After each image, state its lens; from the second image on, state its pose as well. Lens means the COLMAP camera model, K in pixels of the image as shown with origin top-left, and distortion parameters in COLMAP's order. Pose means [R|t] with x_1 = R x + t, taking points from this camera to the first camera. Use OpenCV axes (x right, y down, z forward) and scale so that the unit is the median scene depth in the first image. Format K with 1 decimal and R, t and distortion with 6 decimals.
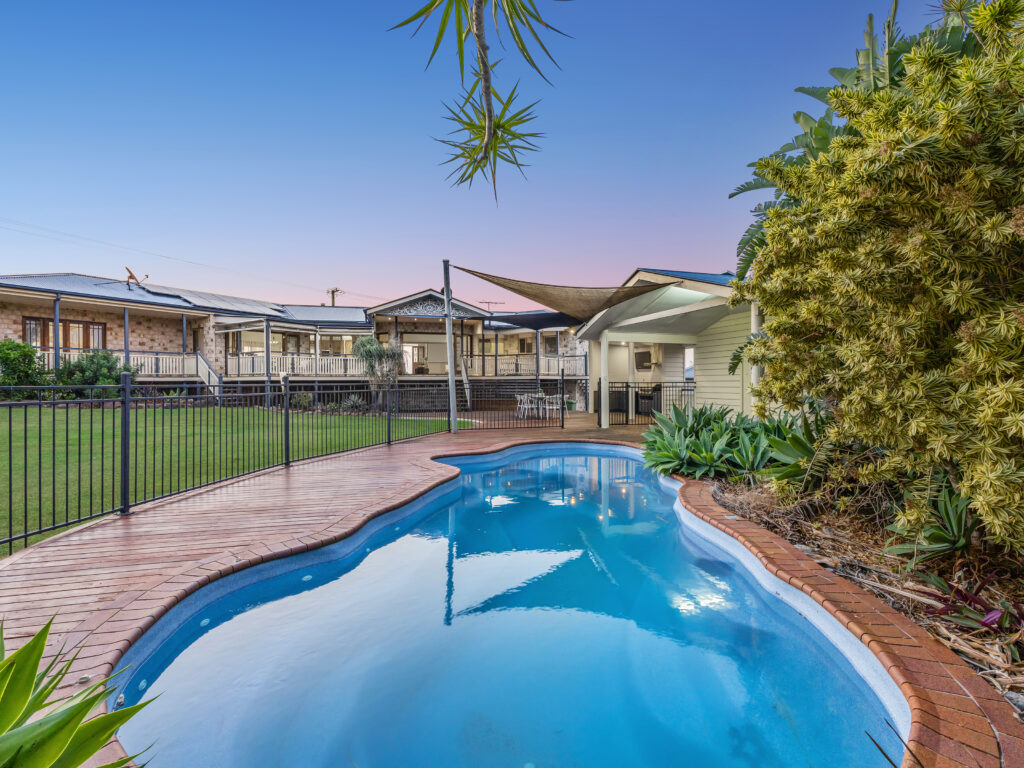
lens RADIAL K [[458.8, 0, 511.5], [0, 458.8, 380.9], [0, 0, 1]] dist [-0.001477, 0.000789]
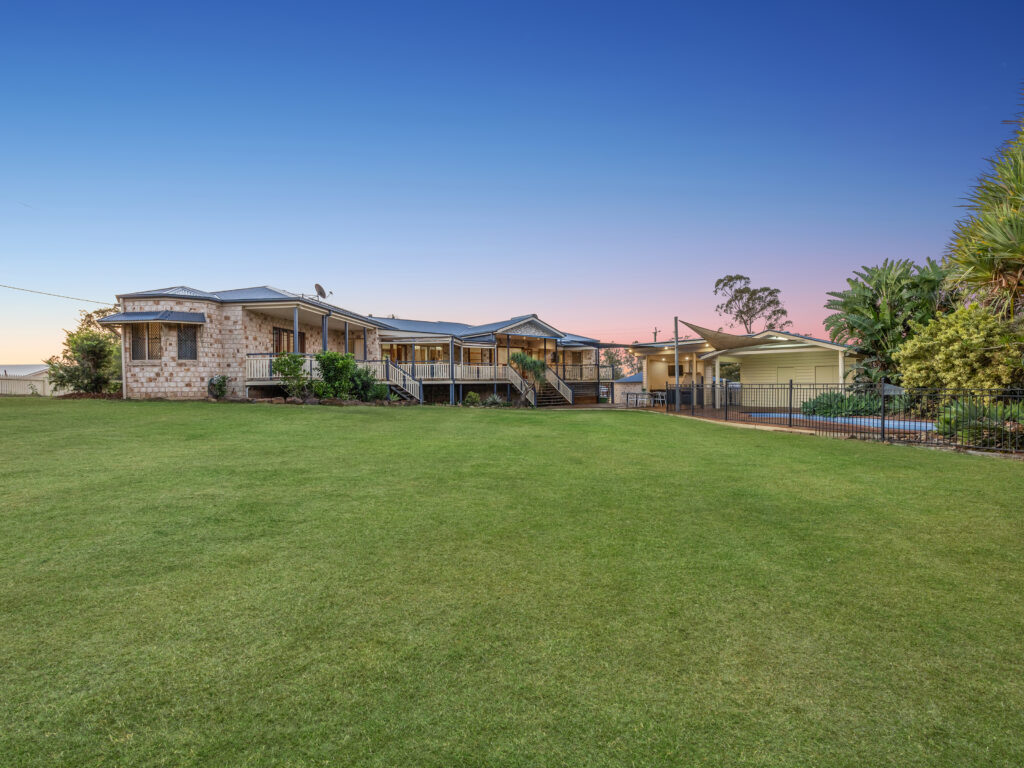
lens RADIAL K [[458.8, 0, 513.0], [0, 458.8, 386.0], [0, 0, 1]] dist [-0.001477, 0.000789]
pose [[0.914563, -0.003726, 0.404427, -0.897203], [0.003319, 0.999993, 0.001706, 0.003820], [-0.404431, -0.000218, 0.914569, -0.249319]]
